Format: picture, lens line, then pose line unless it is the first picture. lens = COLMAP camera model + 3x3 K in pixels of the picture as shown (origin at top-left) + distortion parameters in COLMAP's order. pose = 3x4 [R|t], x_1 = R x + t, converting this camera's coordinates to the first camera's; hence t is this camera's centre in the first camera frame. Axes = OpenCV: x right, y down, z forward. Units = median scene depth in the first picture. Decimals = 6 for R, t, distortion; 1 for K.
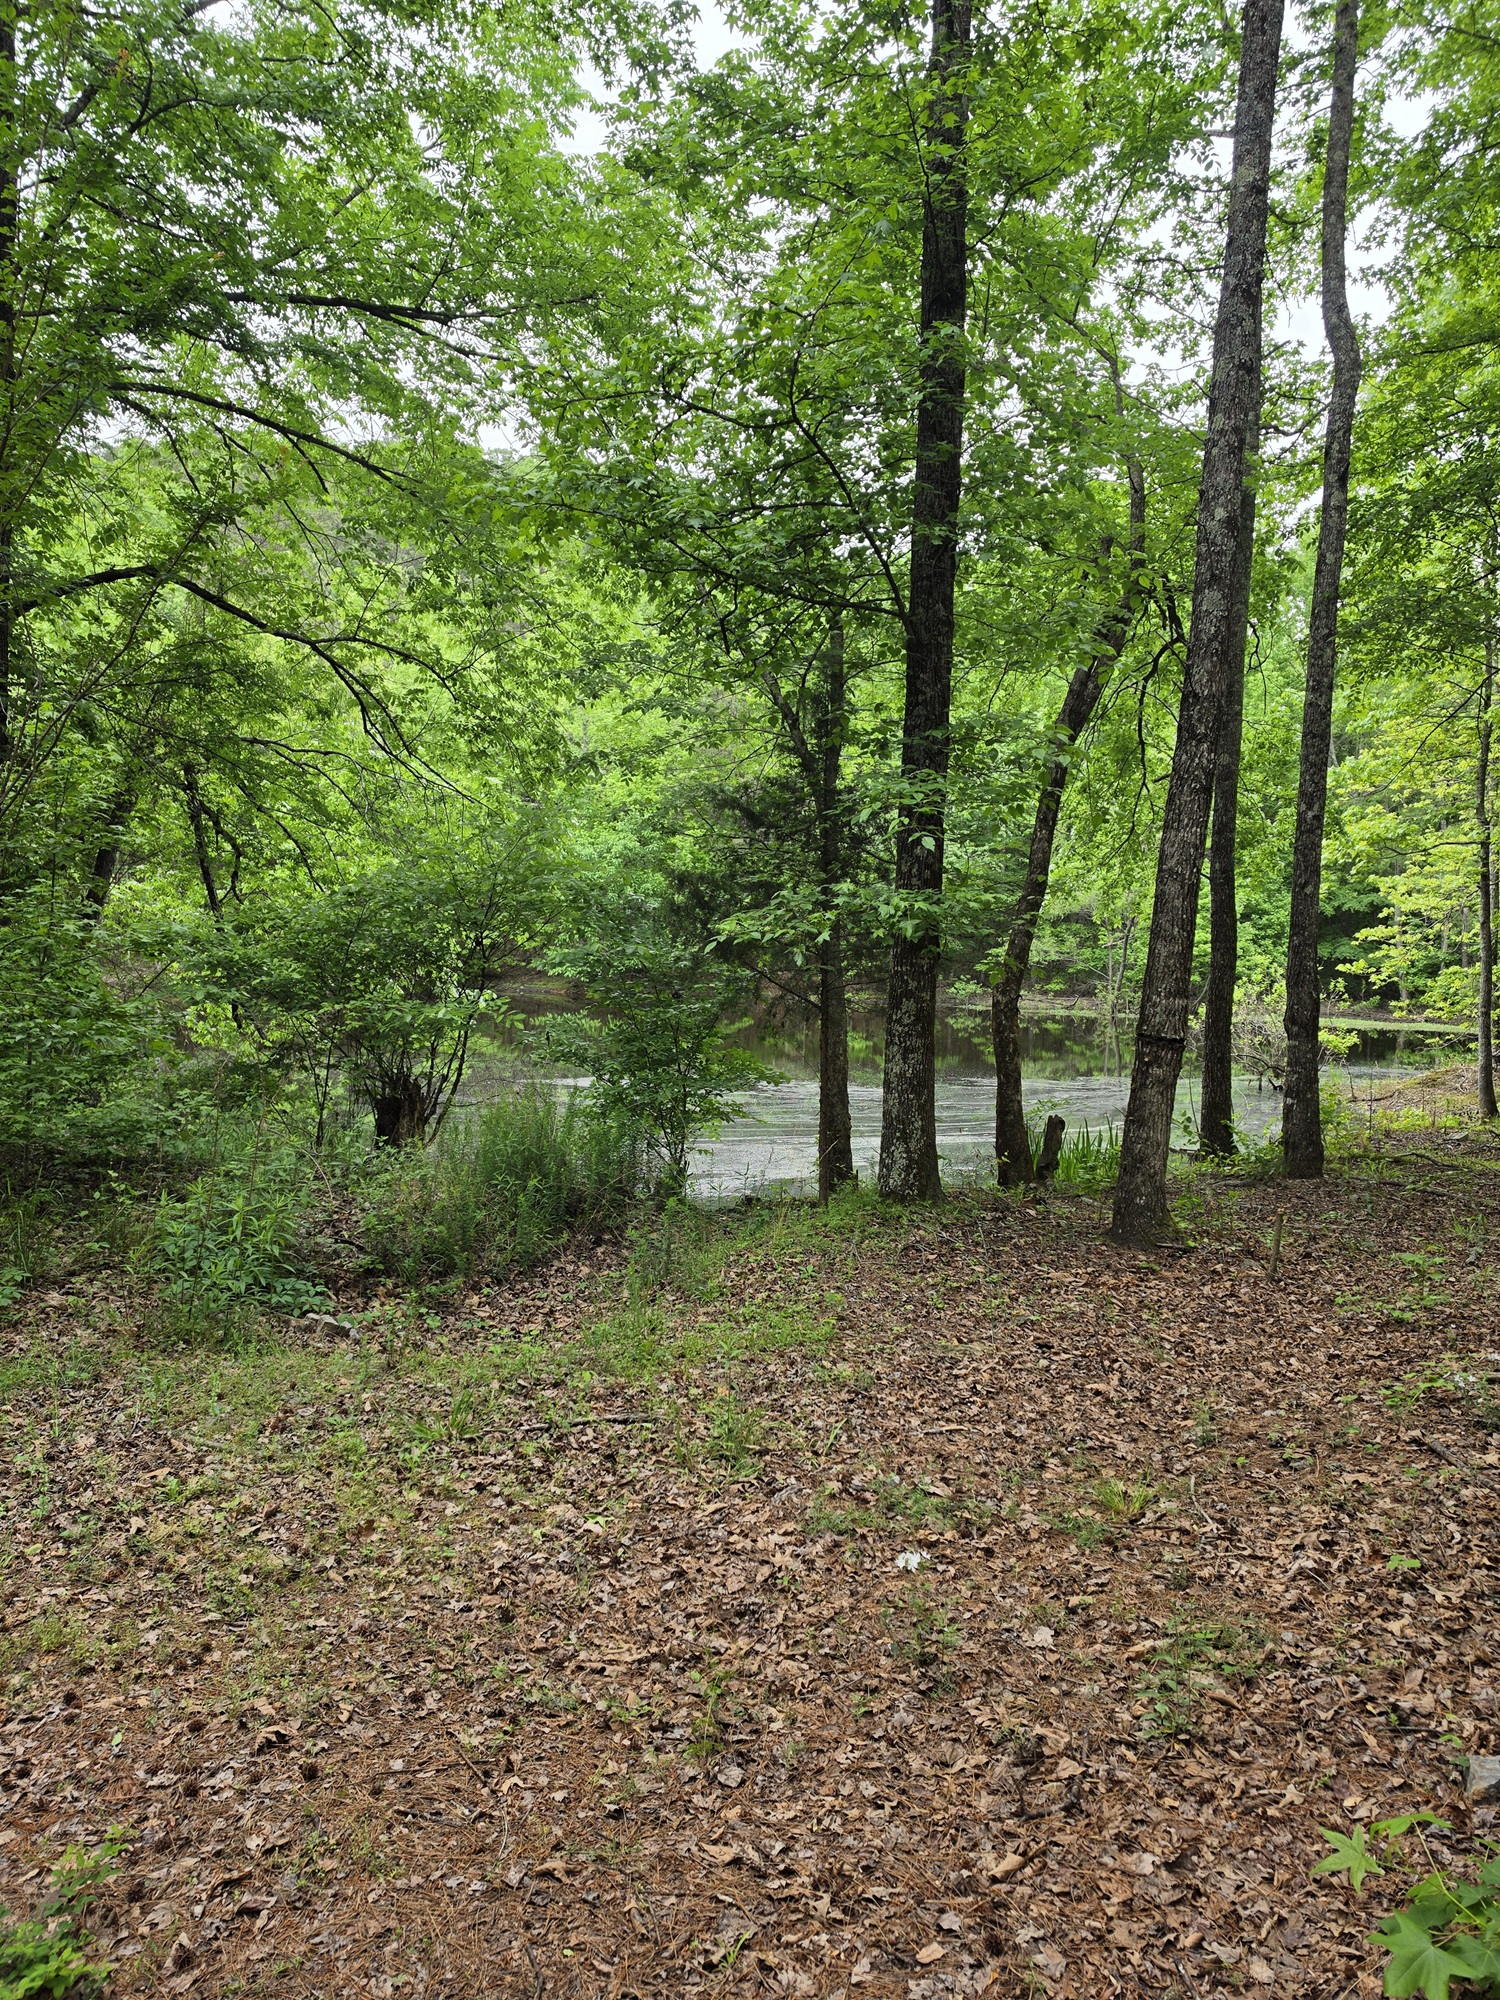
lens RADIAL K [[1368.7, 0, 747.9], [0, 1368.7, 1003.3], [0, 0, 1]] dist [0.055706, -0.049980]
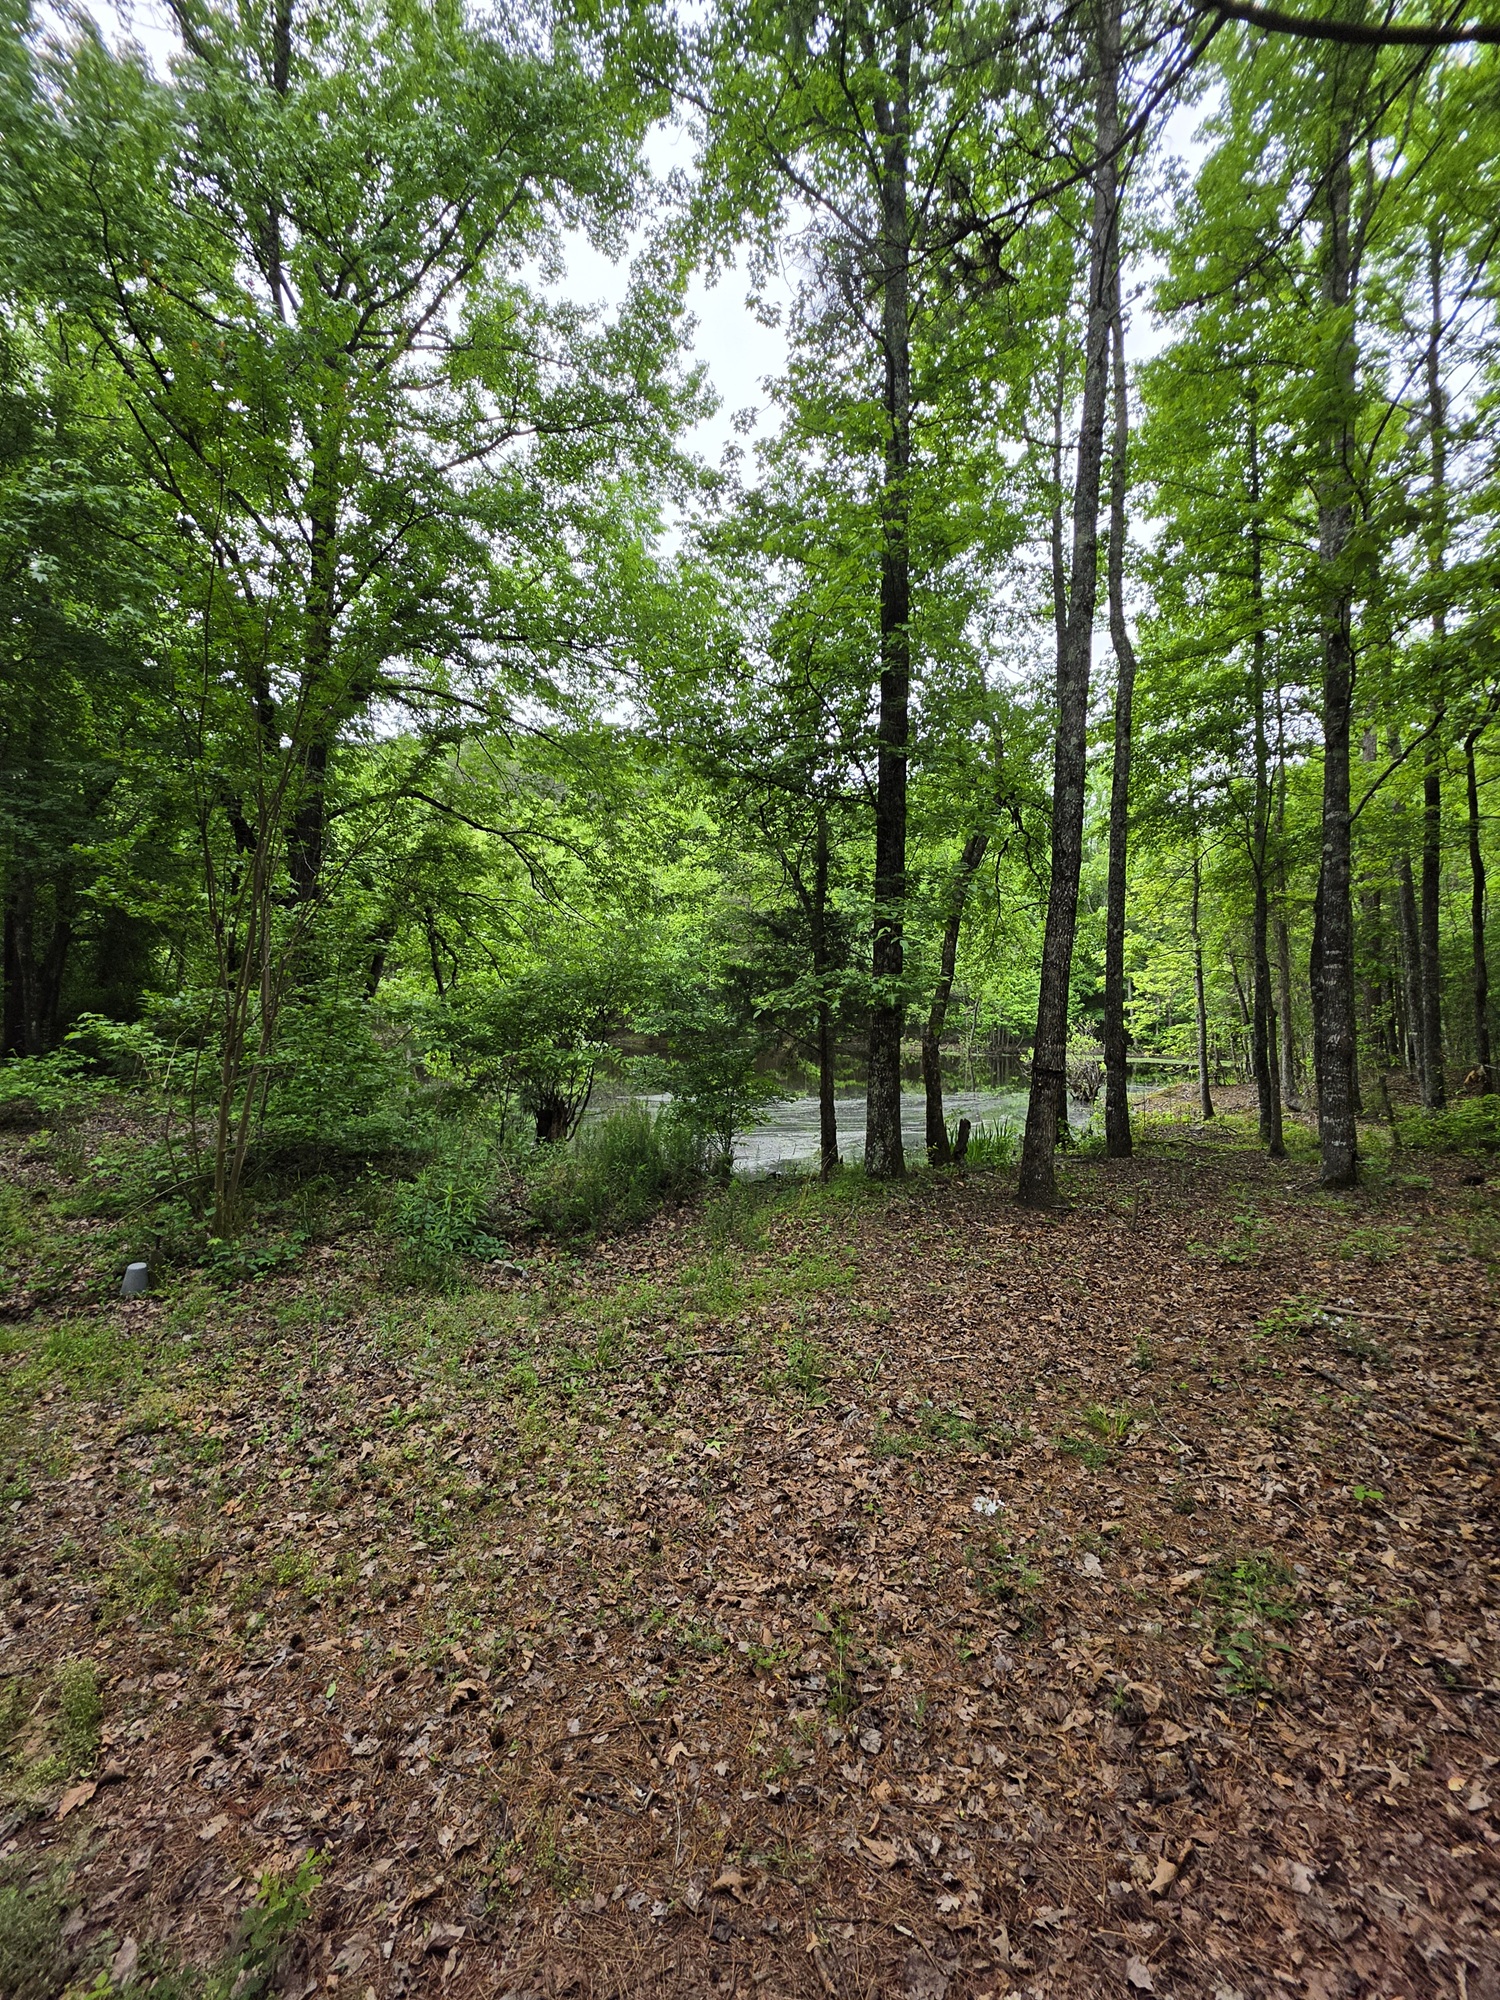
lens RADIAL K [[797.0, 0, 748.6], [0, 797.0, 994.3], [0, 0, 1]] dist [-0.004733, 0.000270]
pose [[0.999980, -0.005972, -0.002028, -0.034797], [0.005819, 0.997628, -0.068588, -0.000833], [0.002432, 0.068575, 0.997643, 0.103289]]
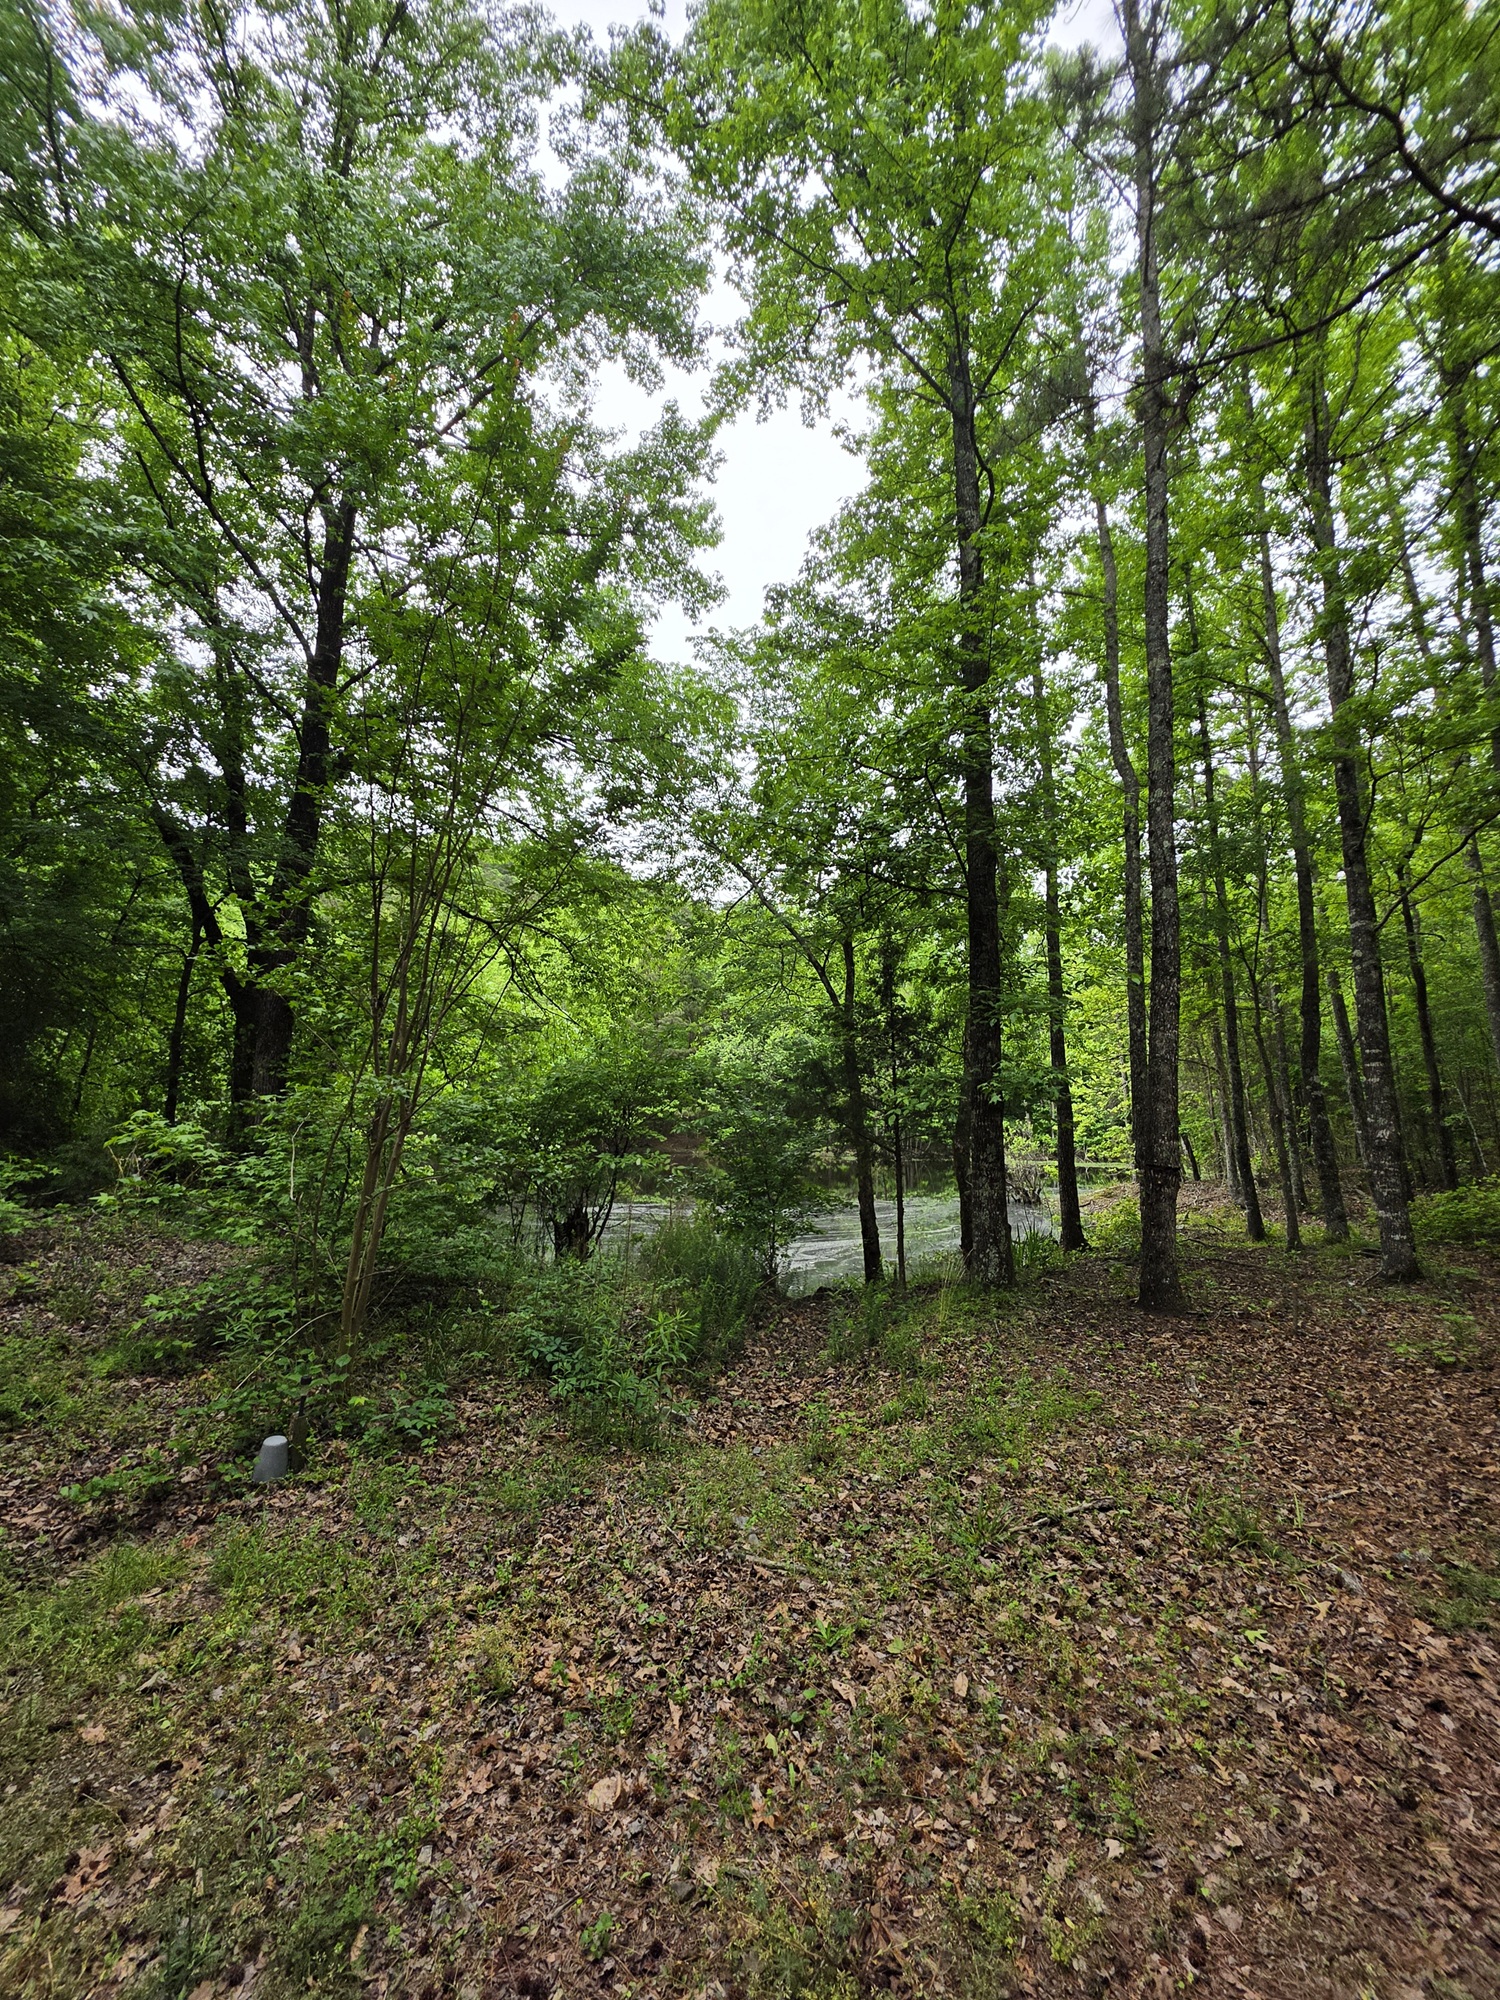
lens RADIAL K [[797.0, 0, 753.4], [0, 797.0, 990.7], [0, 0, 1]] dist [-0.004733, 0.000270]
pose [[0.989824, 0.011877, 0.141799, -0.280764], [0.017227, 0.979179, -0.202269, 0.004308], [-0.141249, 0.202653, 0.969010, 0.178630]]
